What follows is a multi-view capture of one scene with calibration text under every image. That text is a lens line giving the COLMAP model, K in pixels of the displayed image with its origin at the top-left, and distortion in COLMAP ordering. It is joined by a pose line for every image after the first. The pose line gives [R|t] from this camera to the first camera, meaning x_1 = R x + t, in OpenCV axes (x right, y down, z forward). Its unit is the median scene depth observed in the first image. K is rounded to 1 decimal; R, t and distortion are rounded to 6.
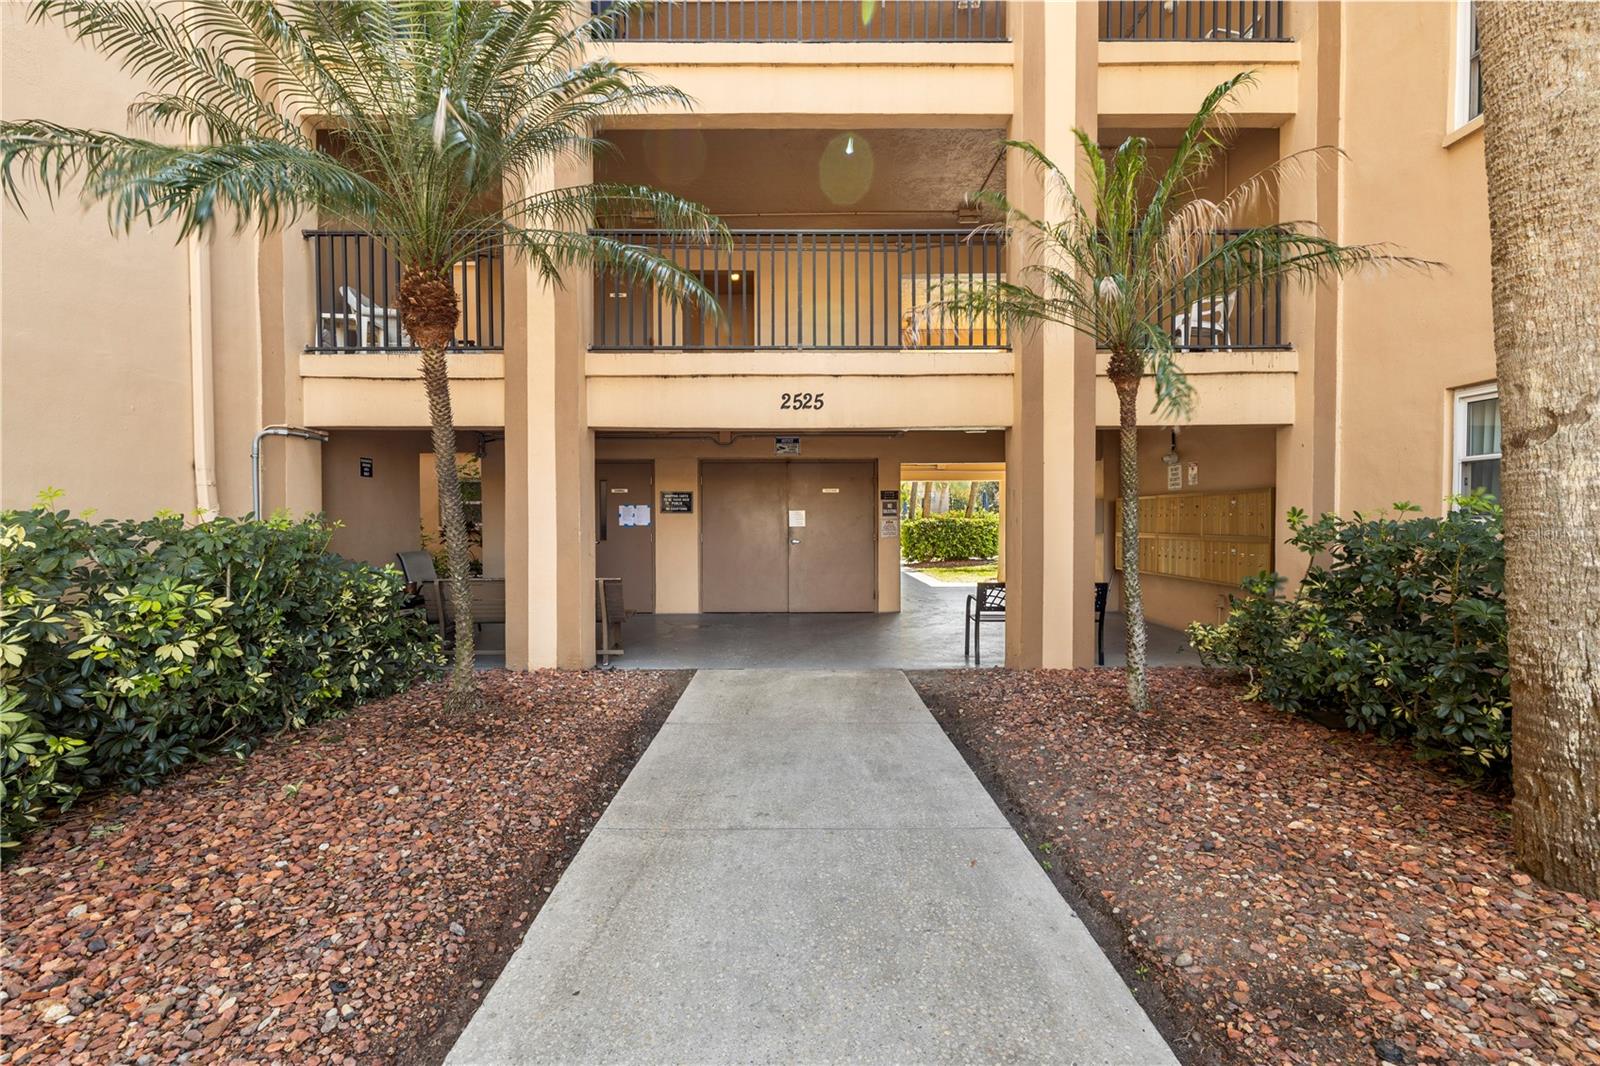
lens RADIAL K [[681.8, 0, 800.8], [0, 681.8, 532.0], [0, 0, 1]] dist [-0.000225, -0.000395]
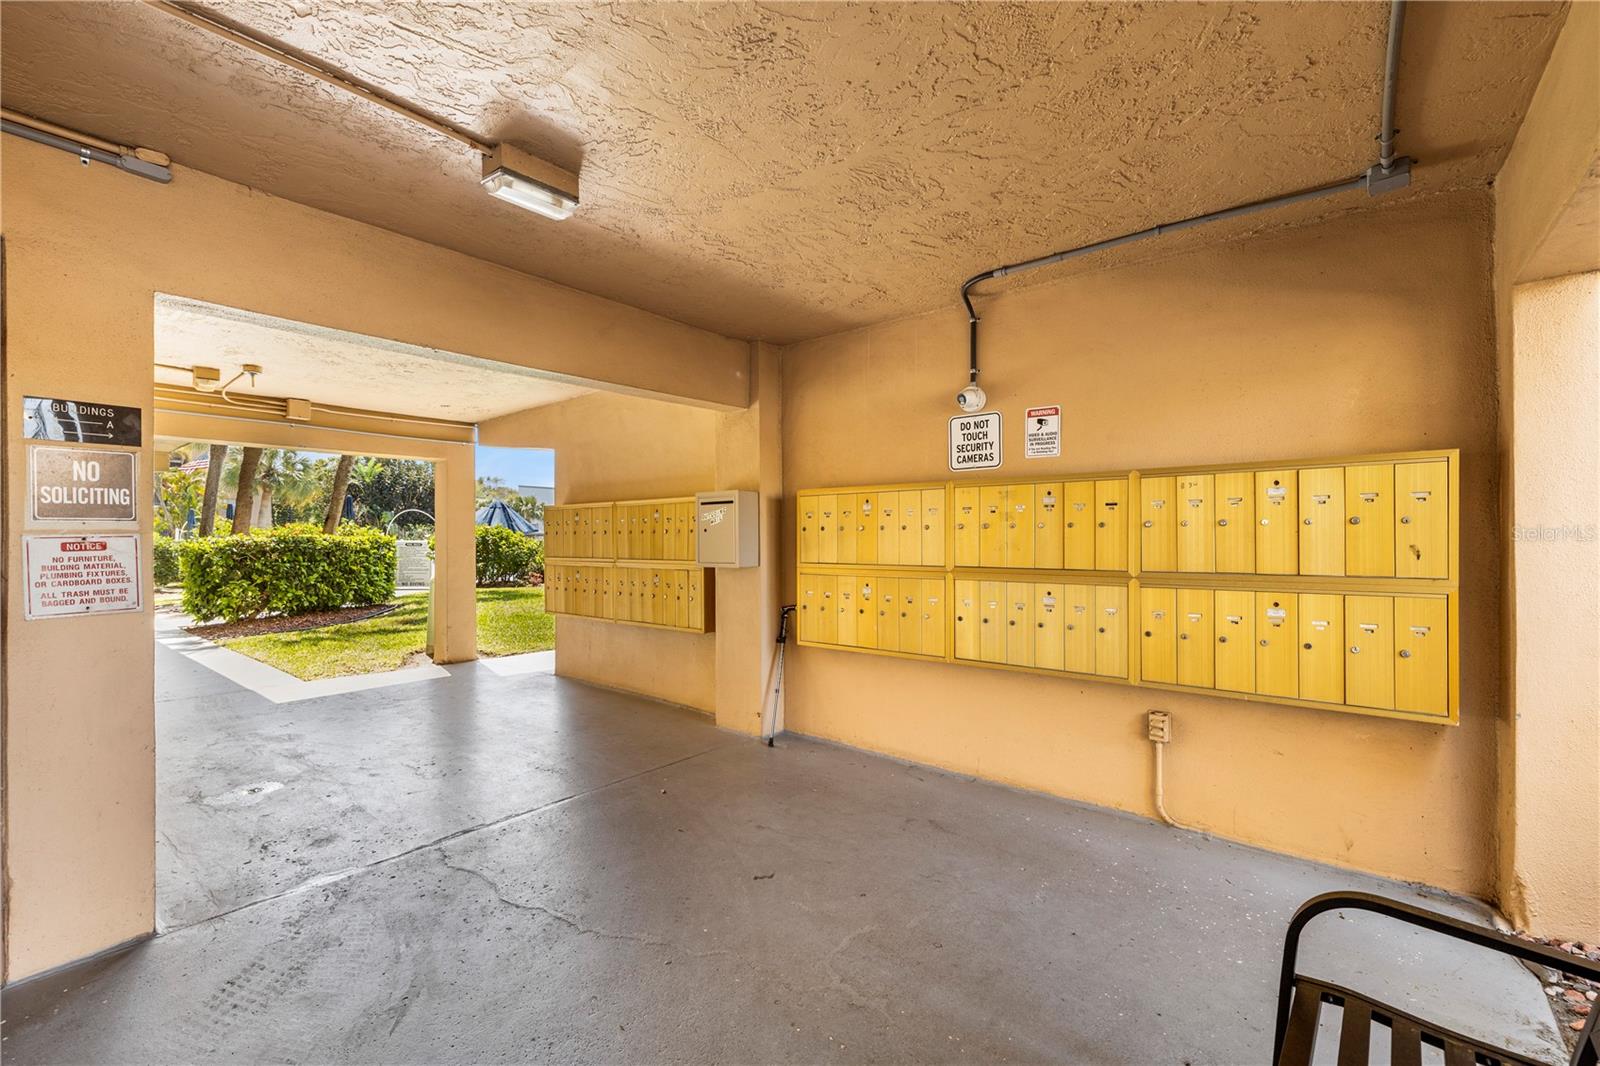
lens RADIAL K [[681.8, 0, 800.2], [0, 681.8, 534.3], [0, 0, 1]] dist [-0.000225, -0.000395]
pose [[0.639177, -0.001642, 0.769058, 0.056988], [0.018701, 0.999735, -0.013409, -0.006440], [-0.768833, 0.022953, 0.639038, 0.353081]]
